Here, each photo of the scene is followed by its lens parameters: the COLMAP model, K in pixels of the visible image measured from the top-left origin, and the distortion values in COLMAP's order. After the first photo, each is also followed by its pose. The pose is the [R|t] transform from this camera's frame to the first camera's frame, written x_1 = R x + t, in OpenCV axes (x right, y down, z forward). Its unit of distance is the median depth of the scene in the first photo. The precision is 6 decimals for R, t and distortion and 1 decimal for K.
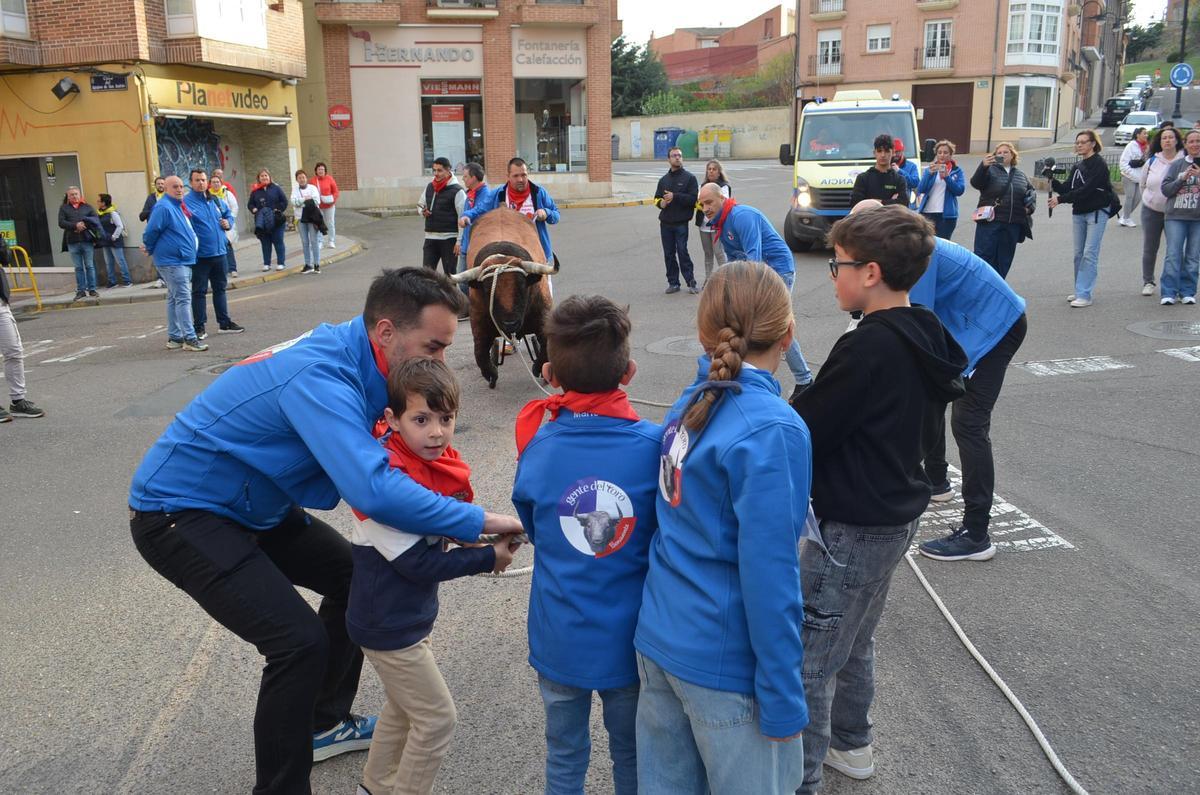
lens RADIAL K [[965.5, 0, 596.7], [0, 965.5, 398.1], [0, 0, 1]] dist [-0.073369, 0.008392]
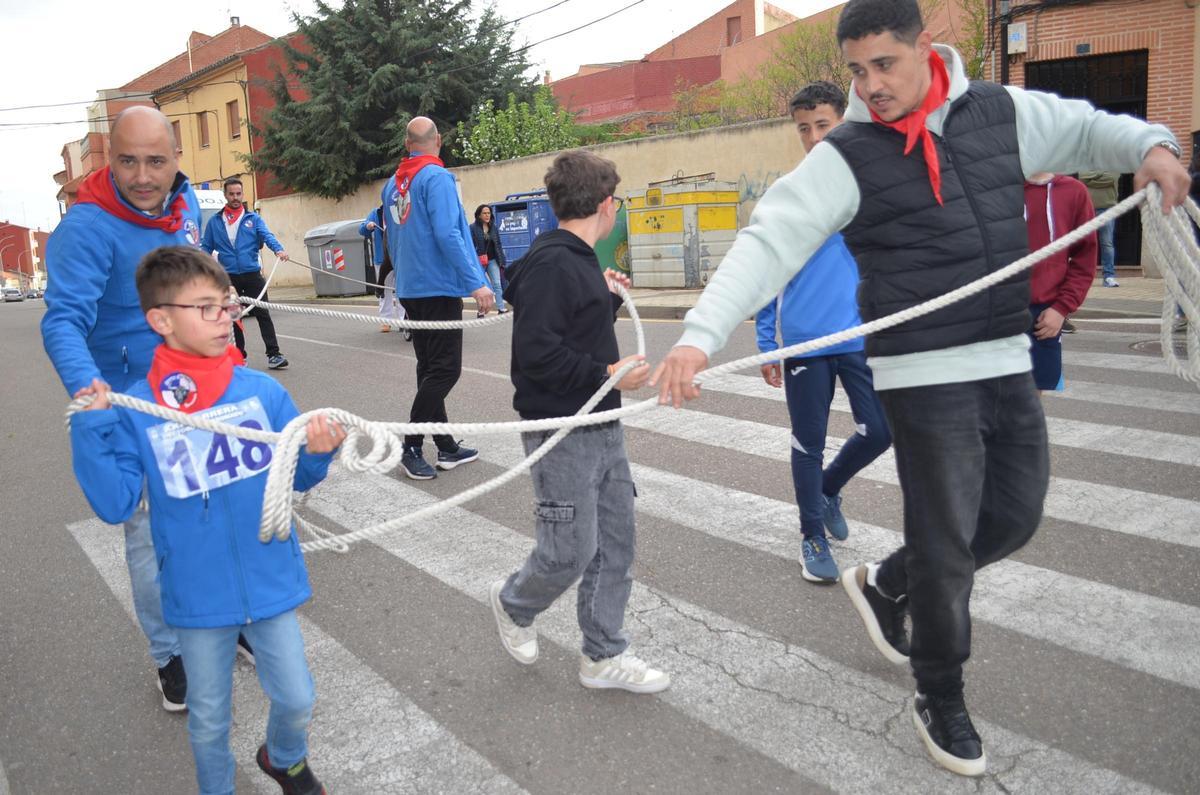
lens RADIAL K [[977.0, 0, 603.6], [0, 977.0, 424.4], [0, 0, 1]] dist [-0.079754, 0.001739]
pose [[0.995935, -0.044845, 0.078112, 0.105400], [0.049703, 0.996875, -0.061402, -0.277907], [-0.075114, 0.065035, 0.995052, 1.029435]]
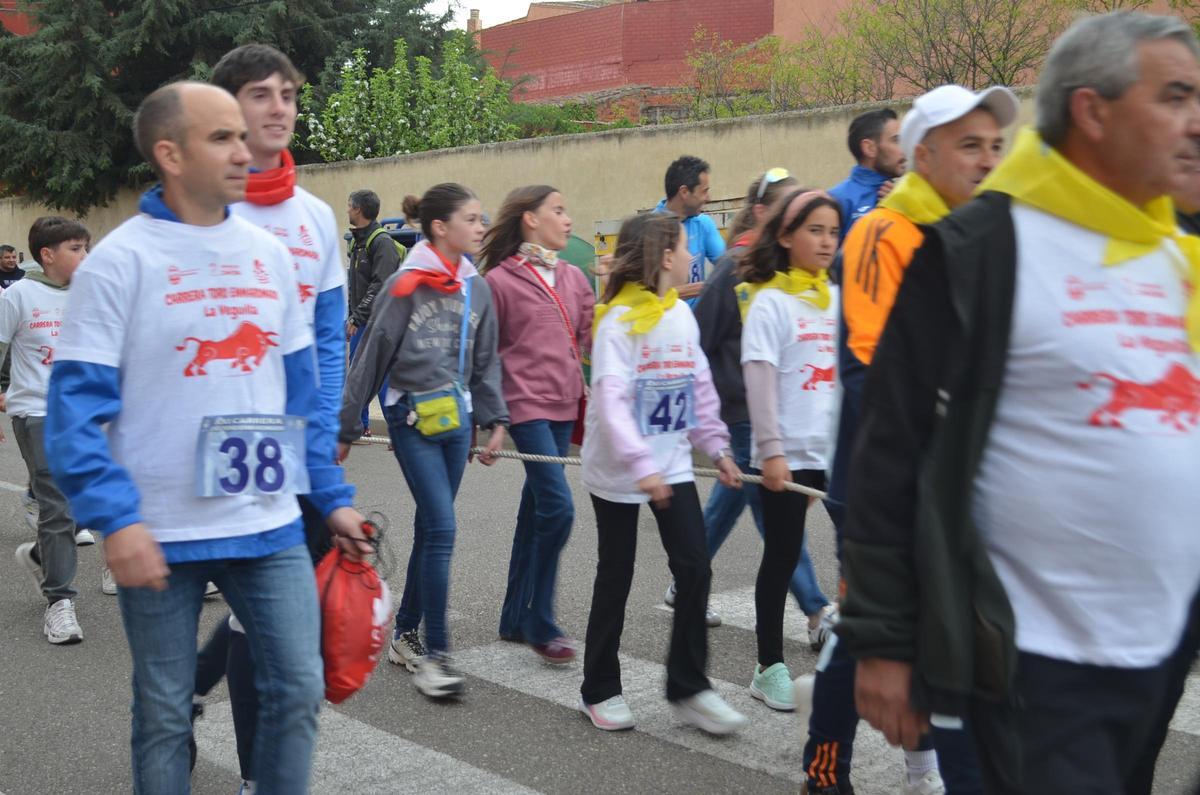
lens RADIAL K [[1703.6, 0, 605.5], [0, 1703.6, 435.6], [0, 0, 1]] dist [-0.016659, -0.052711]
pose [[0.993817, 0.002690, 0.110999, 0.110204], [0.016251, 0.985417, -0.169378, -0.285905], [-0.109836, 0.170134, 0.979280, 1.054775]]
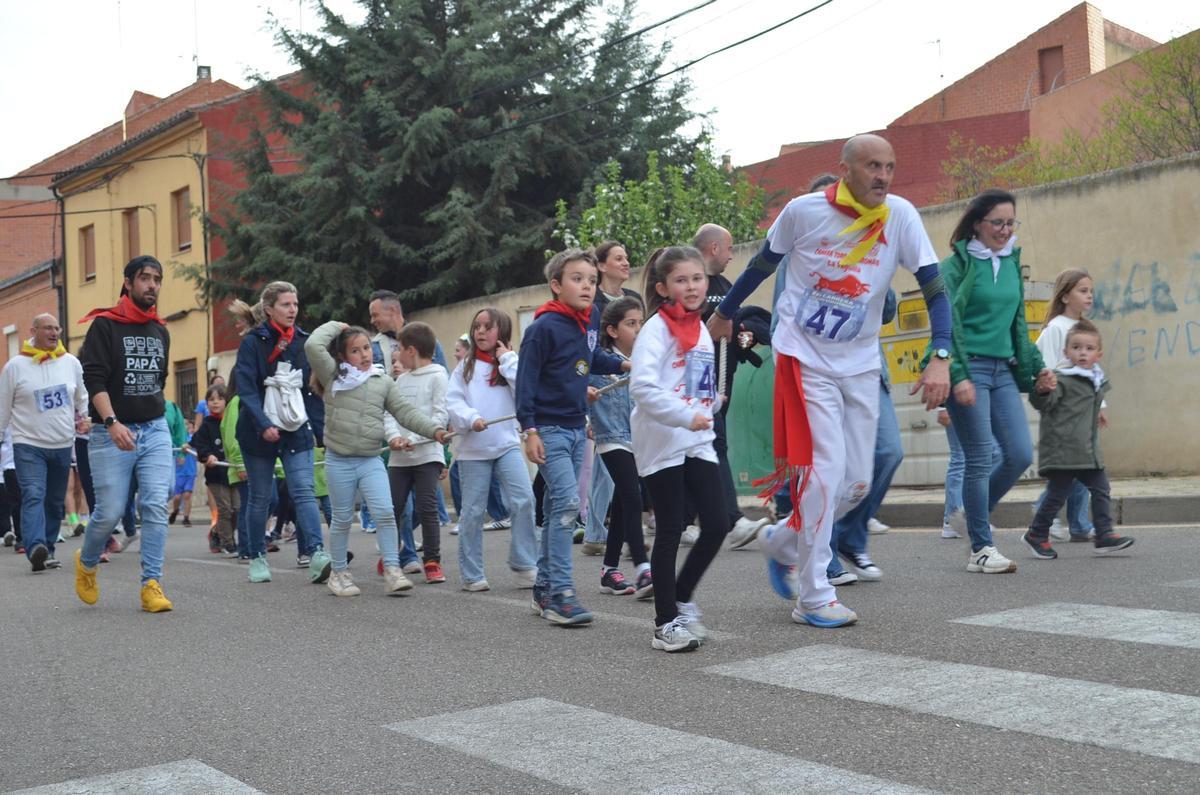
lens RADIAL K [[1703.6, 0, 605.5], [0, 1703.6, 435.6], [0, 0, 1]] dist [-0.016659, -0.052711]
pose [[0.998565, -0.032241, -0.042751, 0.110343], [0.020054, 0.965479, -0.259706, -0.274477], [0.049648, 0.258477, 0.964741, 1.070010]]
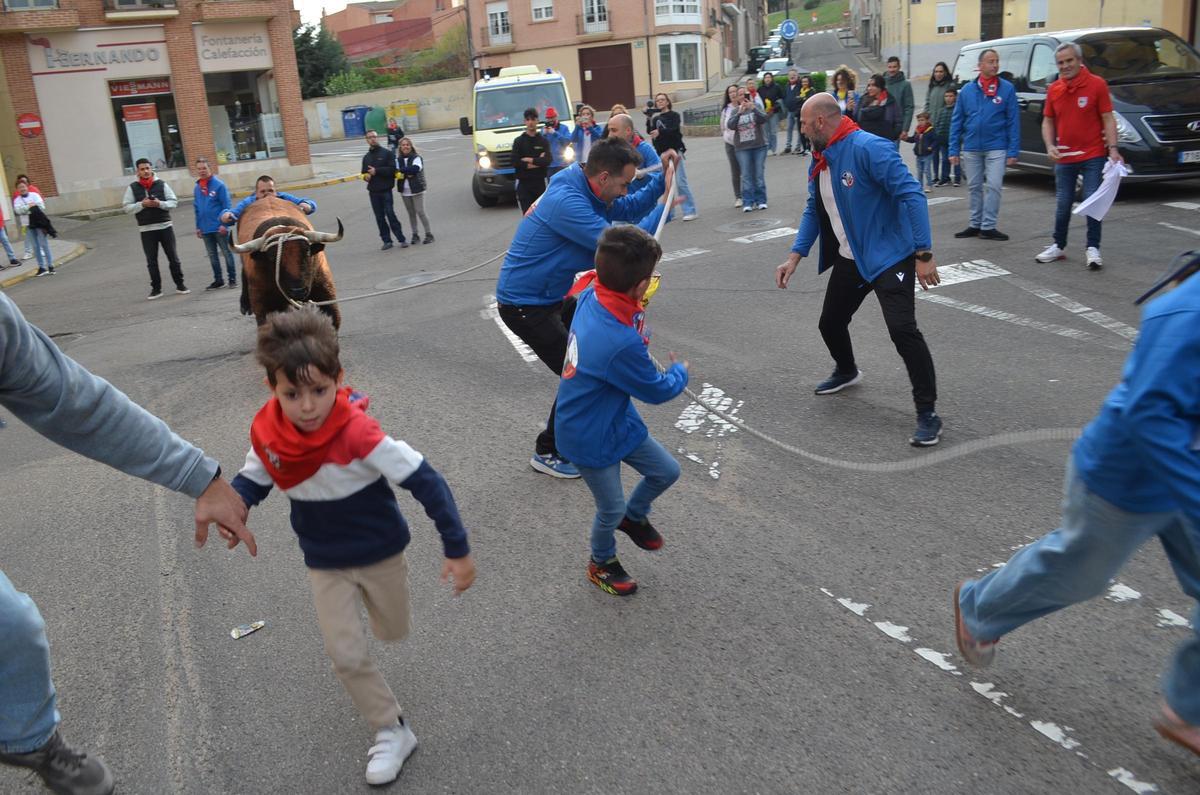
lens RADIAL K [[965.5, 0, 596.7], [0, 965.5, 398.1], [0, 0, 1]] dist [-0.073369, 0.008392]
pose [[0.949715, -0.151579, 0.273981, -0.009622], [0.143362, 0.988412, 0.049891, 0.016996], [-0.278368, -0.008103, 0.960440, -0.074541]]
